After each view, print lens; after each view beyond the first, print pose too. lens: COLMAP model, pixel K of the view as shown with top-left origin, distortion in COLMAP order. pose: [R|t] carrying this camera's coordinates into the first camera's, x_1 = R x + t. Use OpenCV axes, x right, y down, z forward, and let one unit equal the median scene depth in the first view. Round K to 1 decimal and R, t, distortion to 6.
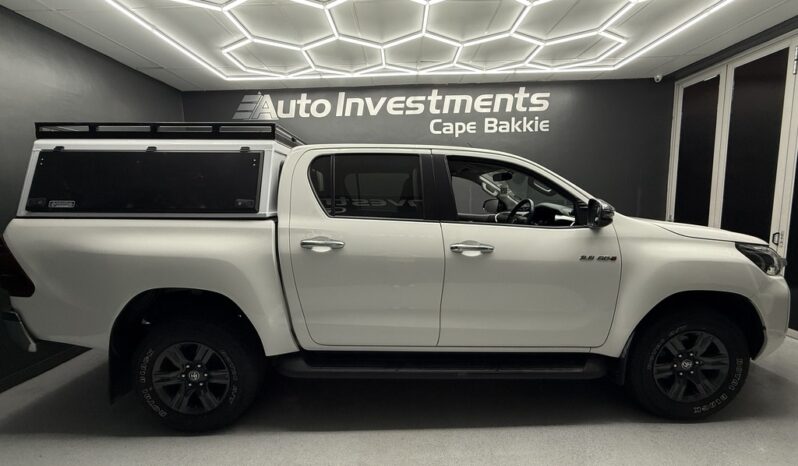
lens RADIAL K [[318.0, 0, 399.0], [0, 318.0, 233.0], [0, 0, 1]] dist [-0.001357, -0.000154]
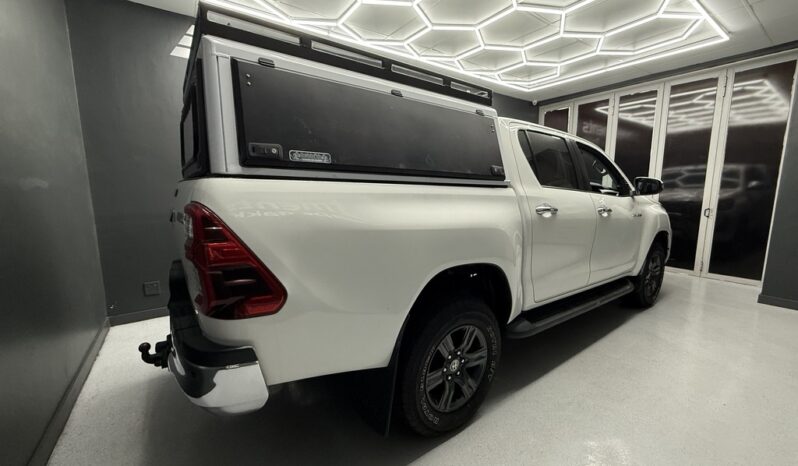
lens RADIAL K [[318.0, 0, 399.0], [0, 318.0, 233.0], [0, 0, 1]] dist [-0.001357, -0.000154]
pose [[0.812359, -0.065528, 0.579465, -0.558861], [0.051421, 0.997845, 0.040752, 0.018221], [-0.580887, -0.003308, 0.813978, 0.167993]]
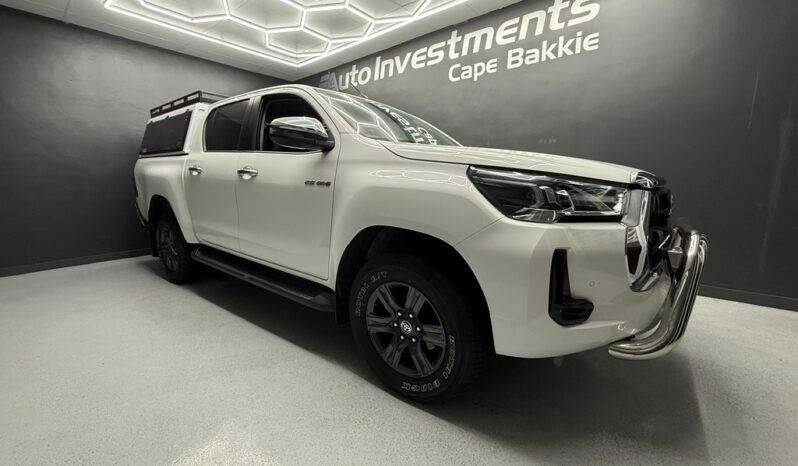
lens RADIAL K [[326.6, 0, 399.0], [0, 326.6, 233.0], [0, 0, 1]] dist [0.001048, 0.000082]
pose [[0.782454, 0.109011, -0.613092, 0.616321], [-0.077010, 0.993940, 0.078445, 0.056985], [0.617928, -0.014166, 0.786107, 0.166740]]
